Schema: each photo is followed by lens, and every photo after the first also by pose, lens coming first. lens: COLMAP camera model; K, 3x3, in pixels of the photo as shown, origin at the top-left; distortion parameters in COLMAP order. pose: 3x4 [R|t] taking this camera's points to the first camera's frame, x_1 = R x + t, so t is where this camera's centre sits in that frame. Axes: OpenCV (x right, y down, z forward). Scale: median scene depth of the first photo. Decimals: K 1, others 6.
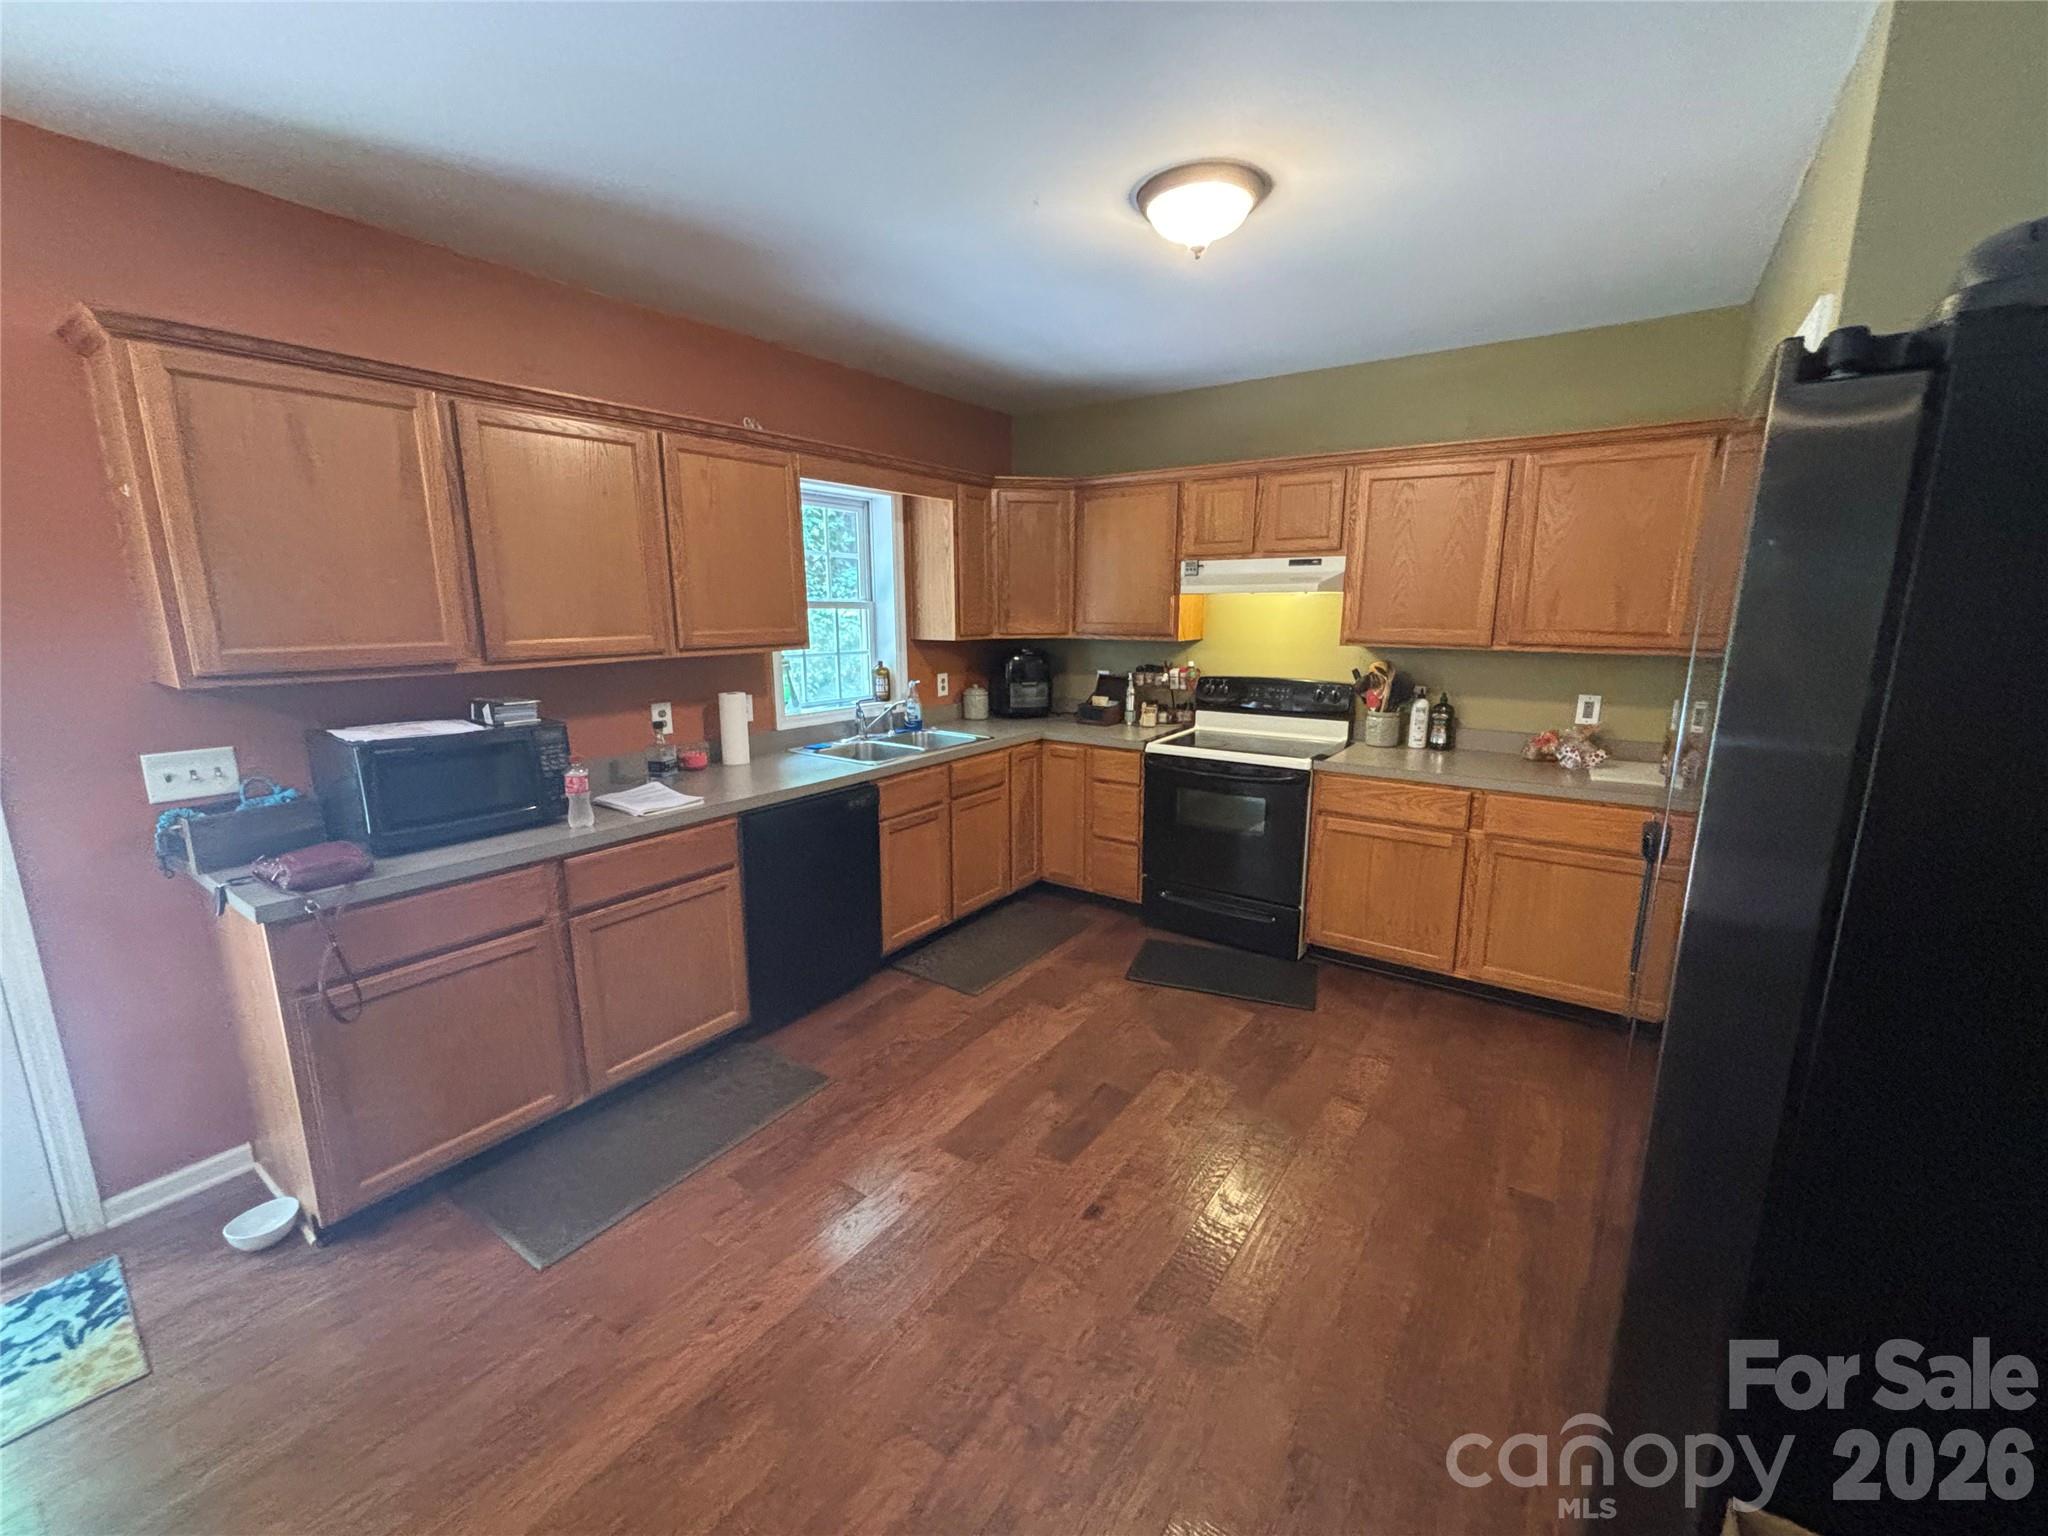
lens RADIAL K [[823.8, 0, 1032.3], [0, 823.8, 763.1], [0, 0, 1]] dist [0.000823, -0.000652]
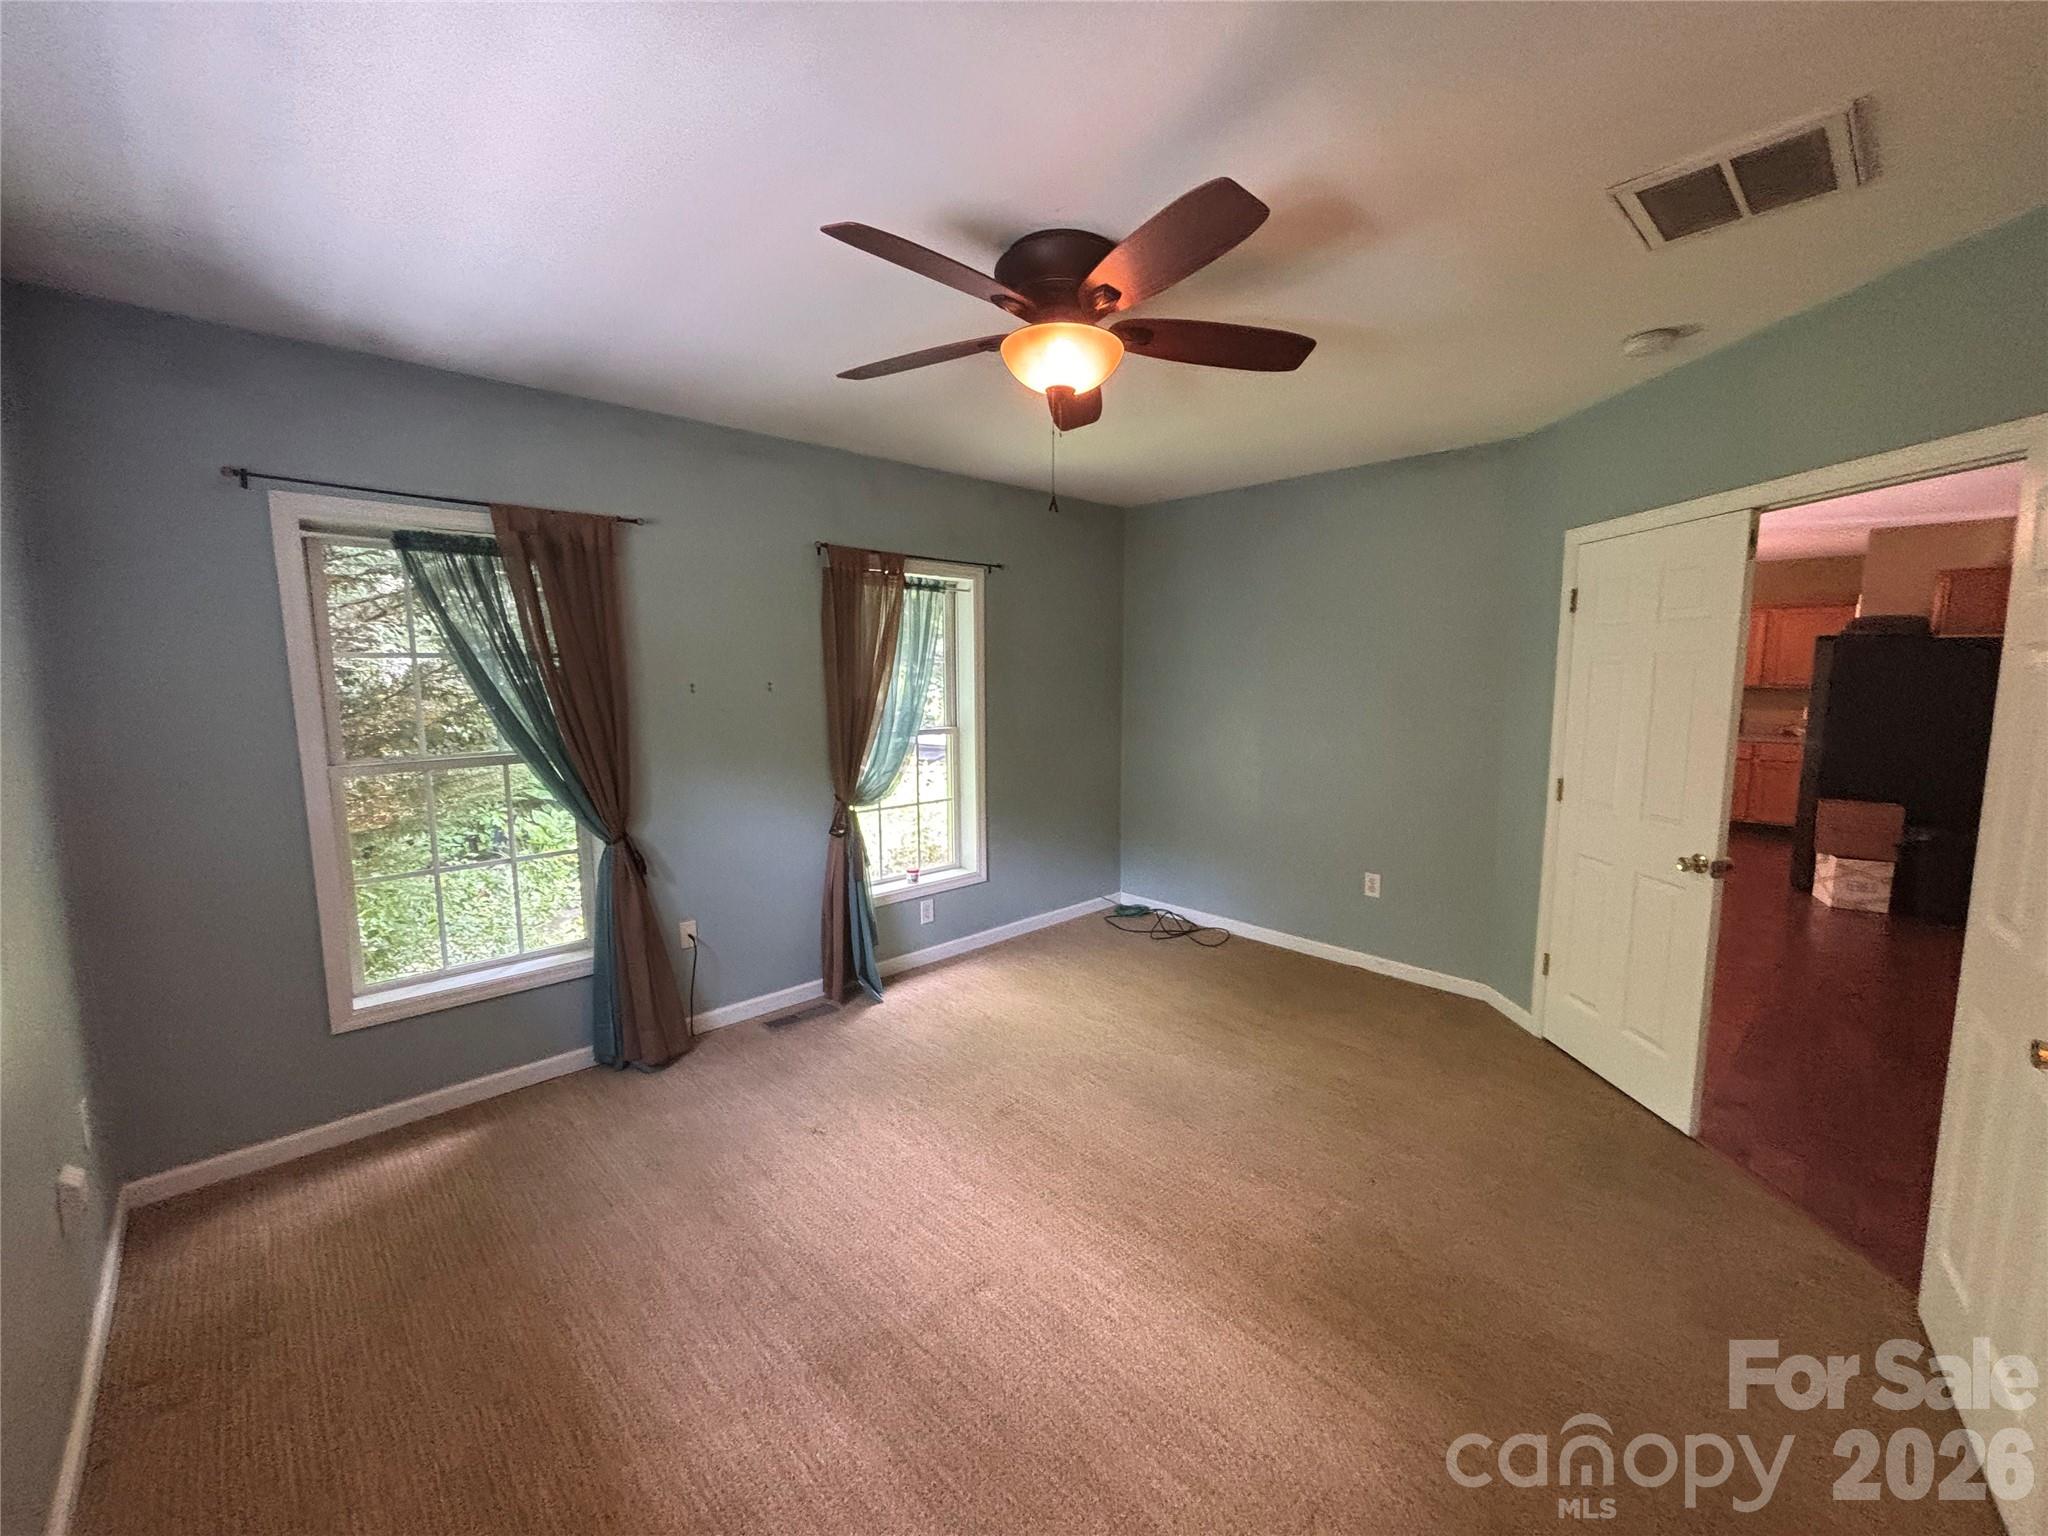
lens RADIAL K [[823.8, 0, 1016.4], [0, 823.8, 762.9], [0, 0, 1]] dist [0.000823, -0.000652]
pose [[0.979618, 0.017004, -0.200148, -1.012990], [-0.032549, 0.996680, -0.074636, 0.313683], [0.198214, 0.079629, 0.976919, -1.652015]]
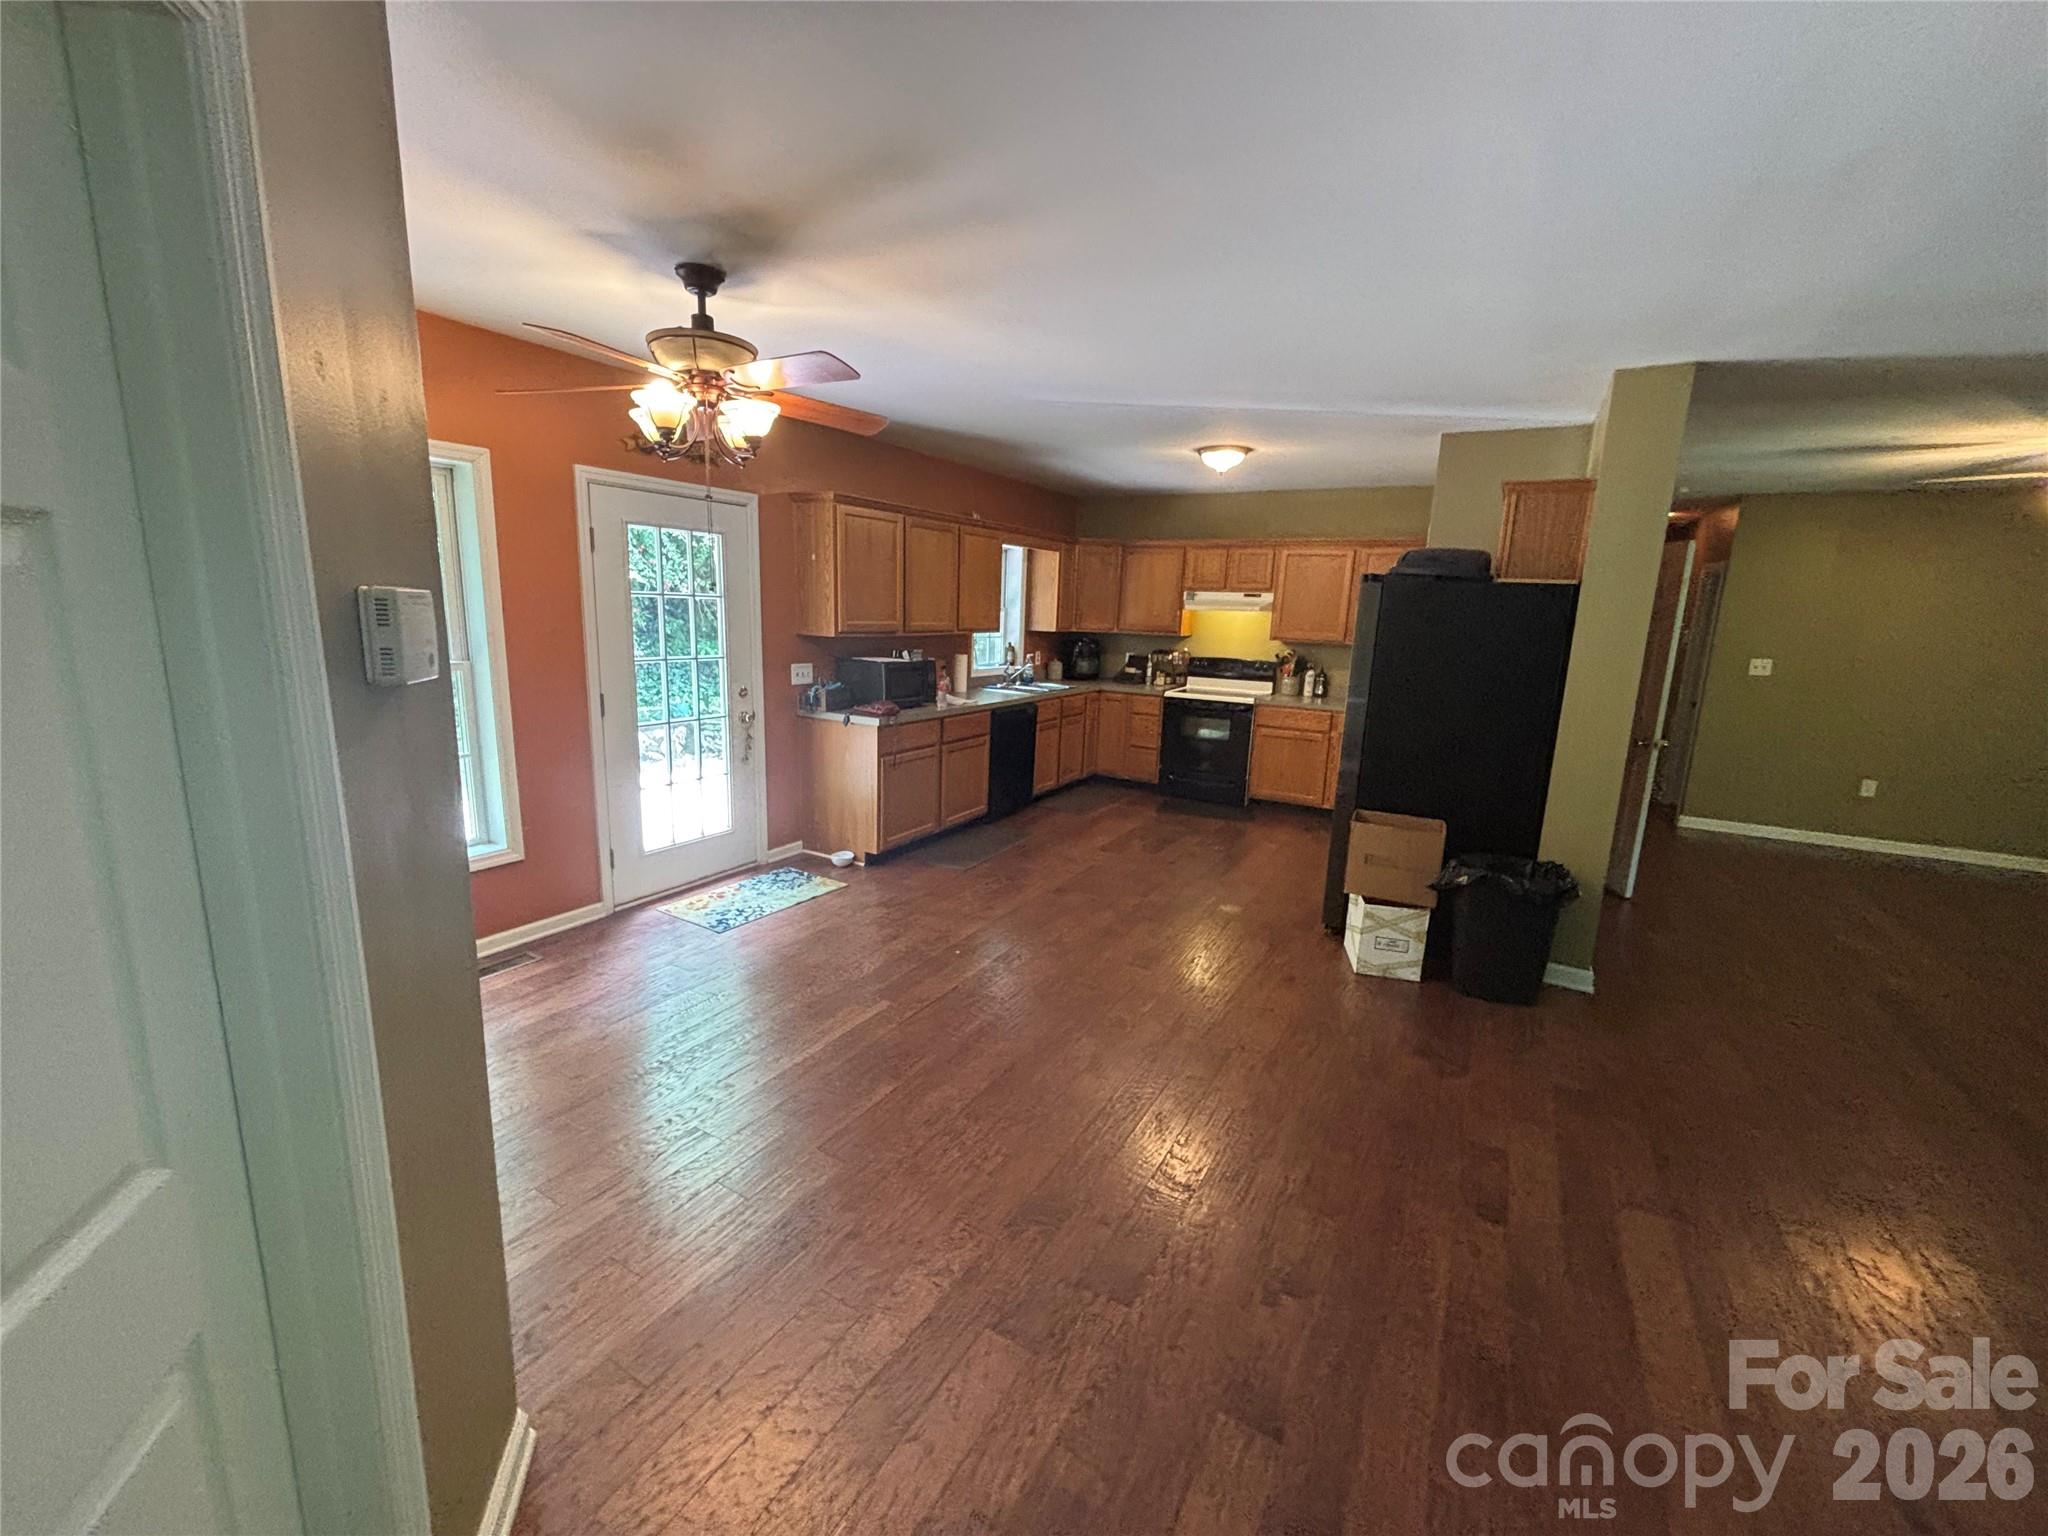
lens RADIAL K [[823.8, 0, 1029.6], [0, 823.8, 769.5], [0, 0, 1]] dist [0.000823, -0.000652]
pose [[0.995517, 0.018185, 0.092819, -0.351511], [-0.018486, 0.999826, 0.002376, 0.162324], [-0.092760, -0.004081, 0.995680, -0.847495]]
